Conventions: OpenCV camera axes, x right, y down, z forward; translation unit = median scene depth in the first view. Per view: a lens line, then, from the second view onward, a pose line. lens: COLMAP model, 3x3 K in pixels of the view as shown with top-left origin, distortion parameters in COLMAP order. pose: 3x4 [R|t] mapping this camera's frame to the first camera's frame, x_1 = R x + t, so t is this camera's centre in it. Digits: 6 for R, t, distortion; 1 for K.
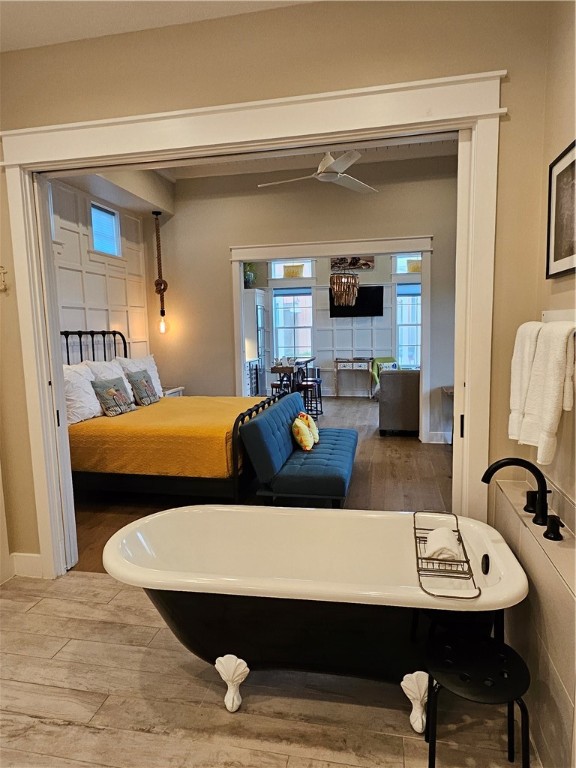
lens RADIAL K [[473.3, 0, 294.8], [0, 473.3, 383.0], [0, 0, 1]] dist [0.010721, -0.004081]
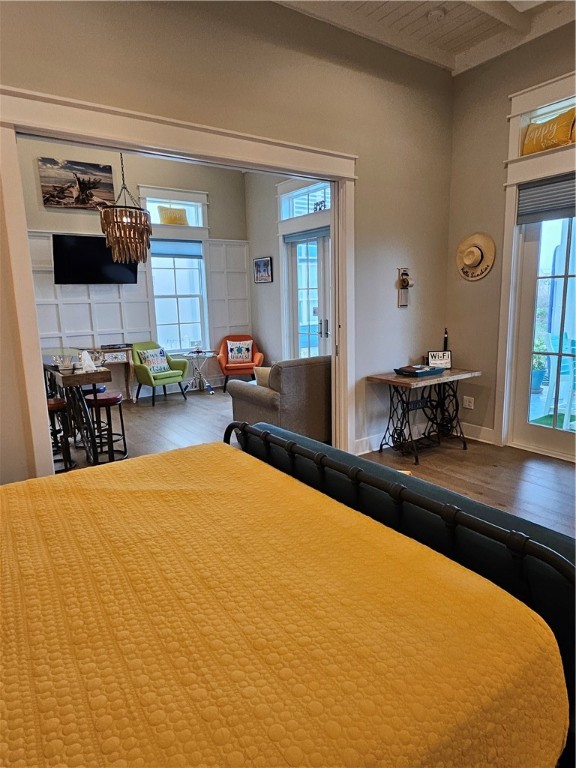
lens RADIAL K [[473.3, 0, 294.8], [0, 473.3, 383.0], [0, 0, 1]] dist [0.010721, -0.004081]
pose [[0.689019, -0.124966, 0.713889, -0.288683], [0.093366, 0.992119, 0.083557, -0.053487], [-0.718705, 0.009081, 0.695256, 0.579666]]
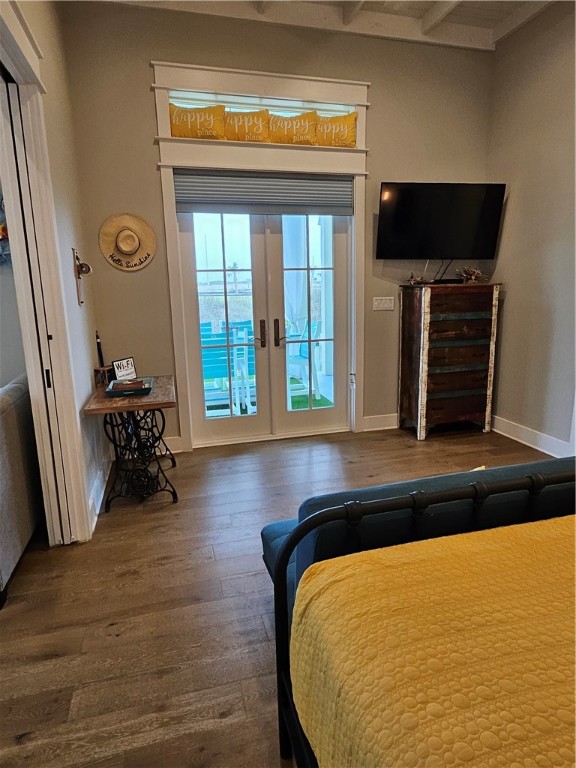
lens RADIAL K [[473.3, 0, 294.8], [0, 473.3, 383.0], [0, 0, 1]] dist [0.010721, -0.004081]
pose [[-0.457782, -0.151416, 0.876076, -0.206214], [0.132436, 0.962783, 0.235605, -0.103469], [-0.879145, 0.223880, -0.420692, 1.016313]]
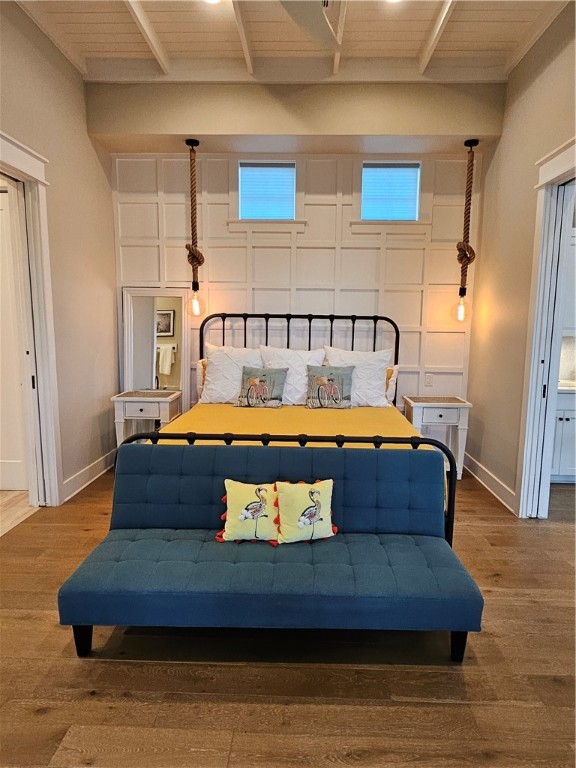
lens RADIAL K [[473.3, 0, 294.8], [0, 473.3, 383.0], [0, 0, 1]] dist [0.010721, -0.004081]
pose [[0.173266, 0.156657, -0.972336, 0.394844], [-0.128807, 0.982393, 0.135325, -0.085860], [0.976416, 0.101797, 0.190394, 0.696273]]
